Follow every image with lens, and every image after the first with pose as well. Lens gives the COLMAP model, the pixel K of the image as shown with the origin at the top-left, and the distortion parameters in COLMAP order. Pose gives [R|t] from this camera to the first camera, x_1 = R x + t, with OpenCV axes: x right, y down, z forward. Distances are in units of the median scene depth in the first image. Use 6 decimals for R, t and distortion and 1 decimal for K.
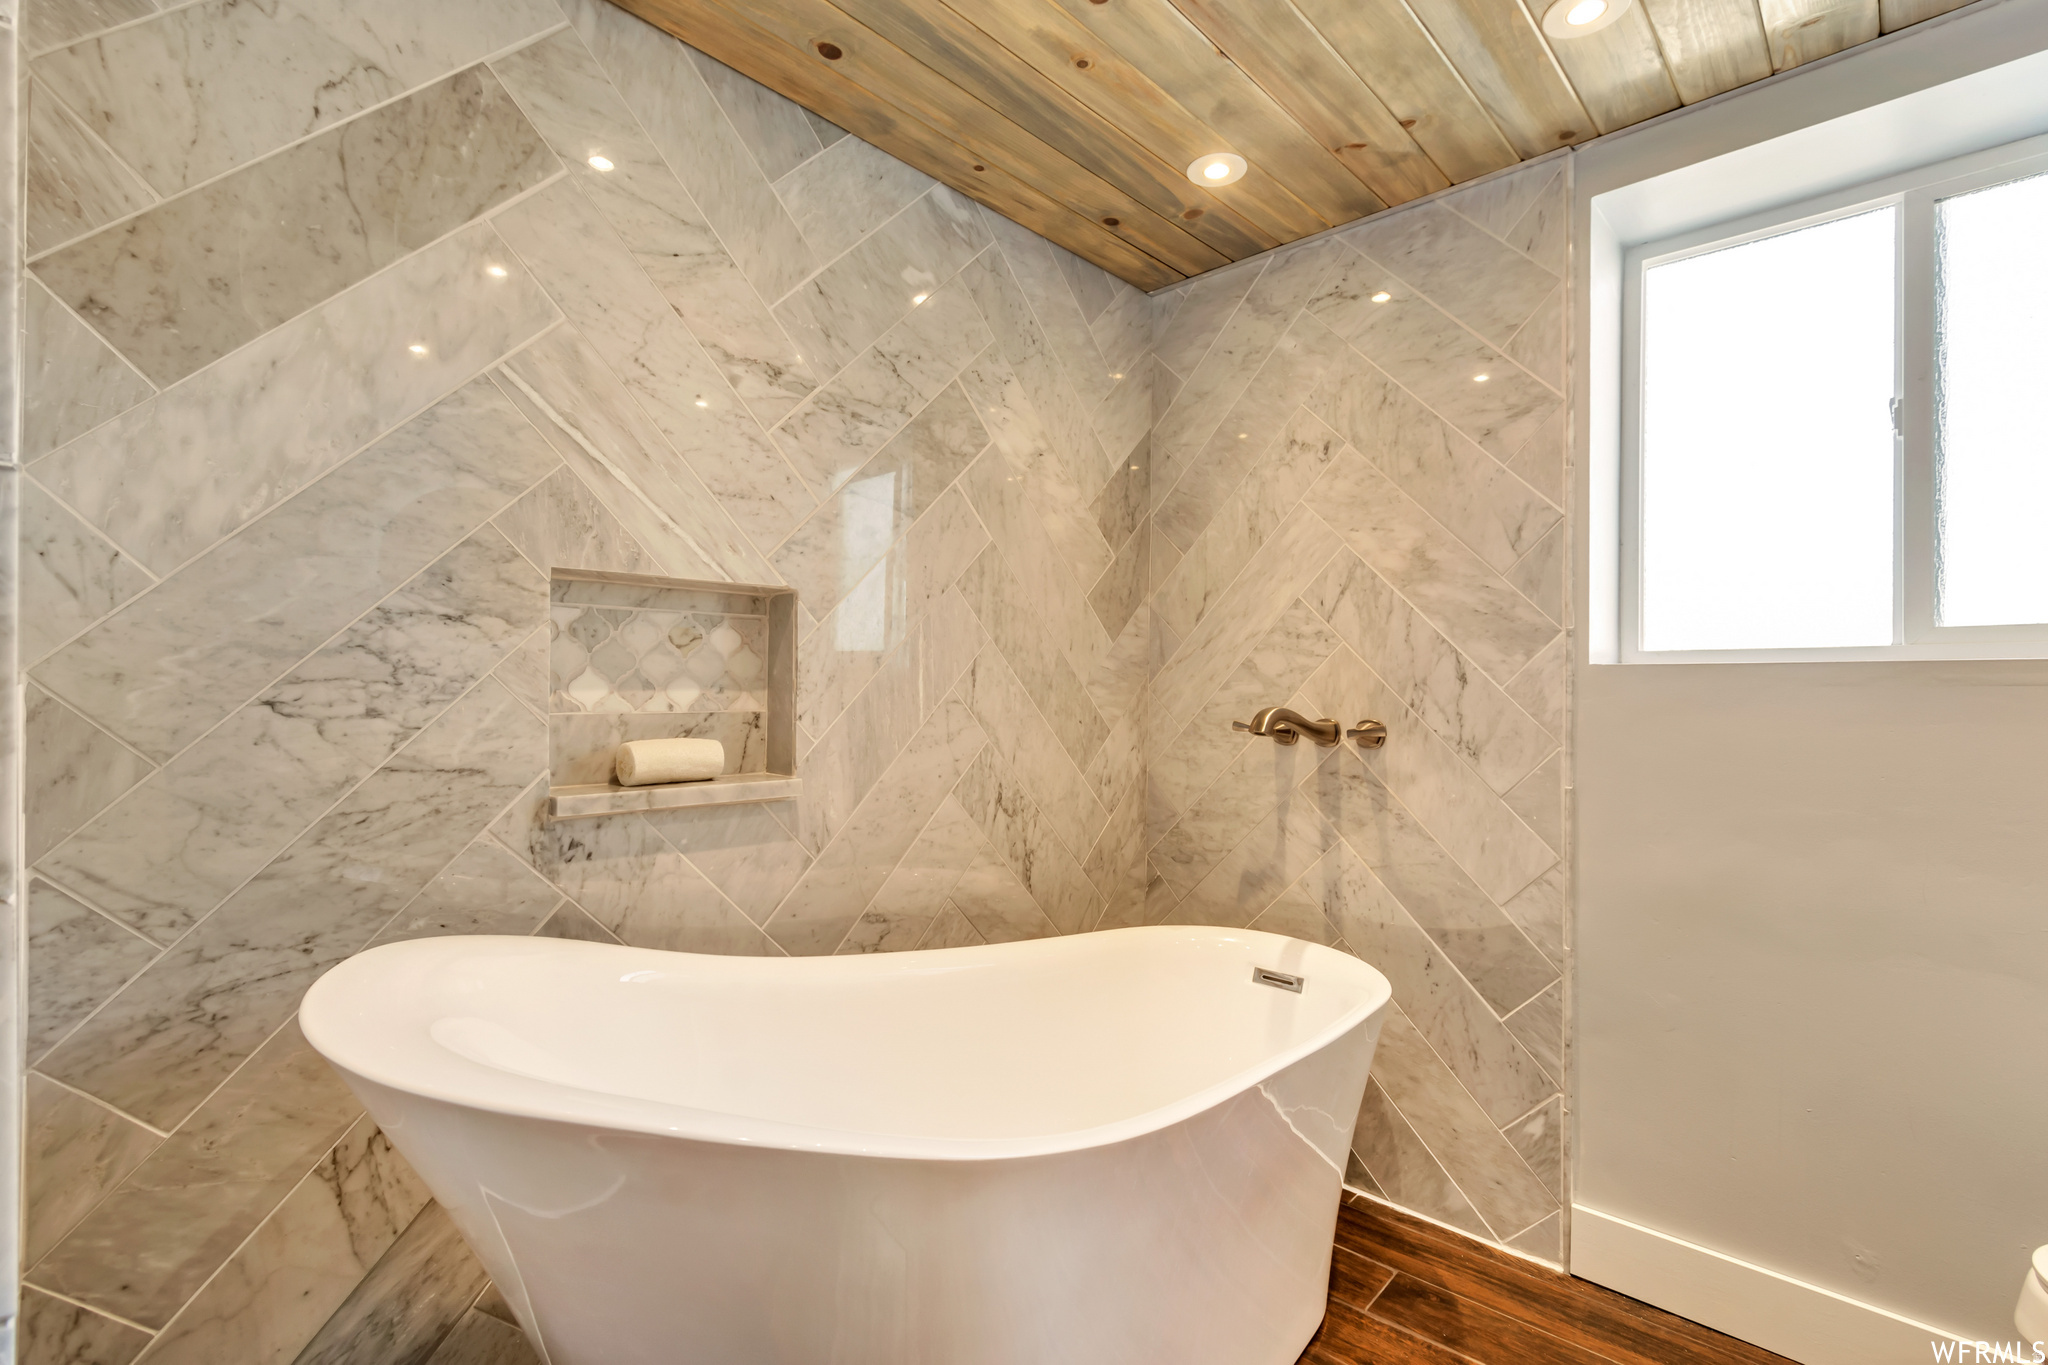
lens RADIAL K [[922.0, 0, 1015.1], [0, 922.0, 692.2], [0, 0, 1]] dist [0.003190, -0.000873]
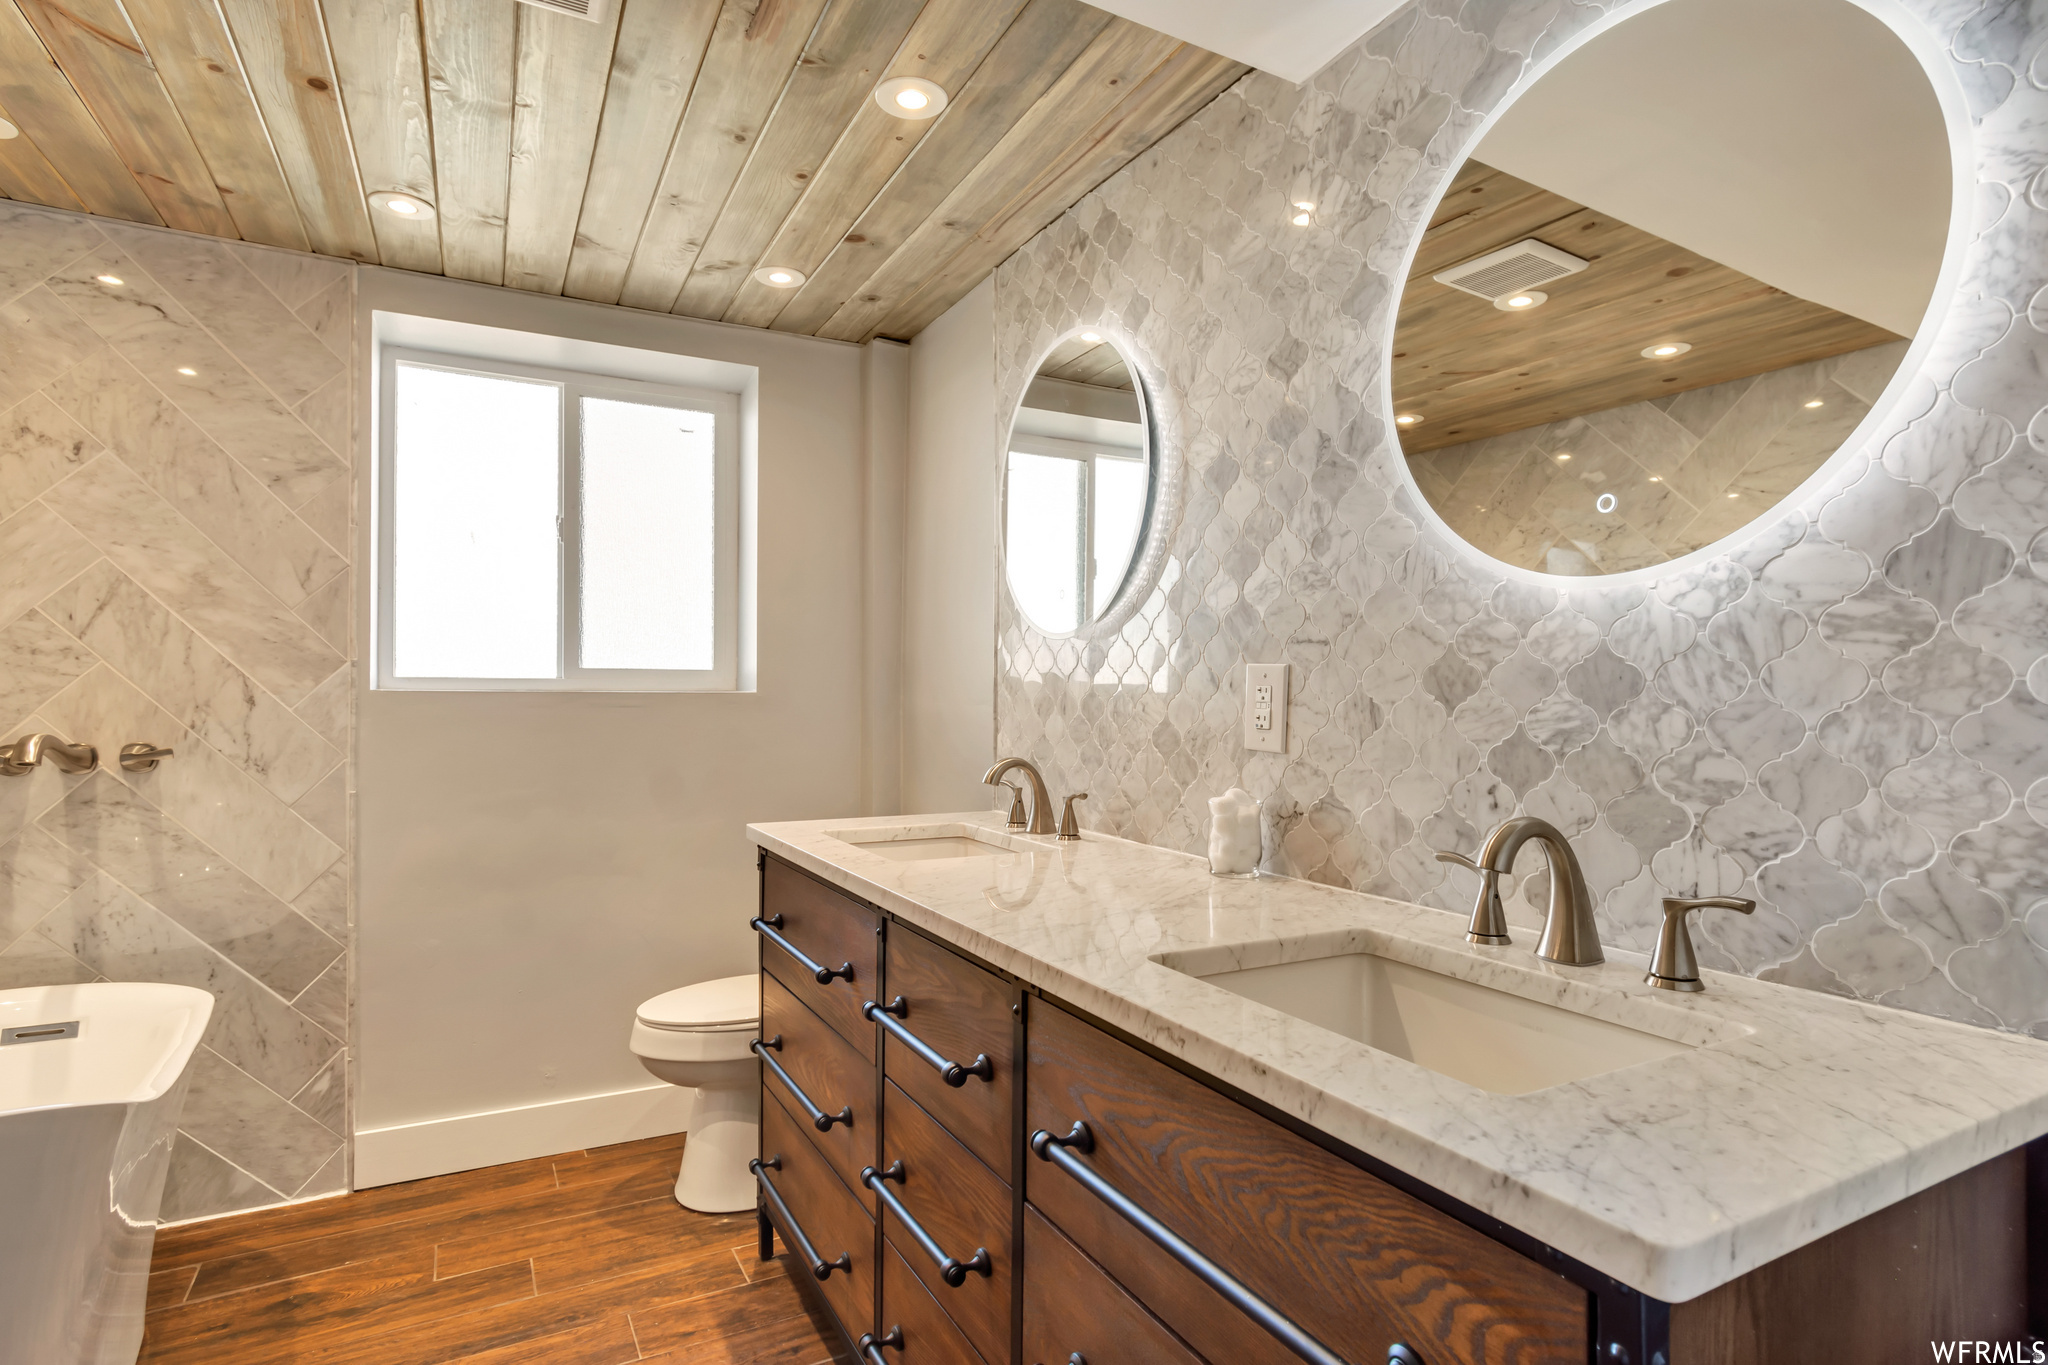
lens RADIAL K [[922.0, 0, 1015.1], [0, 922.0, 692.2], [0, 0, 1]] dist [0.003190, -0.000873]
pose [[0.299689, 0.006948, 0.954012, -0.277764], [-0.005020, 0.999971, -0.005705, -0.023191], [-0.954024, -0.003079, 0.299715, -0.178039]]
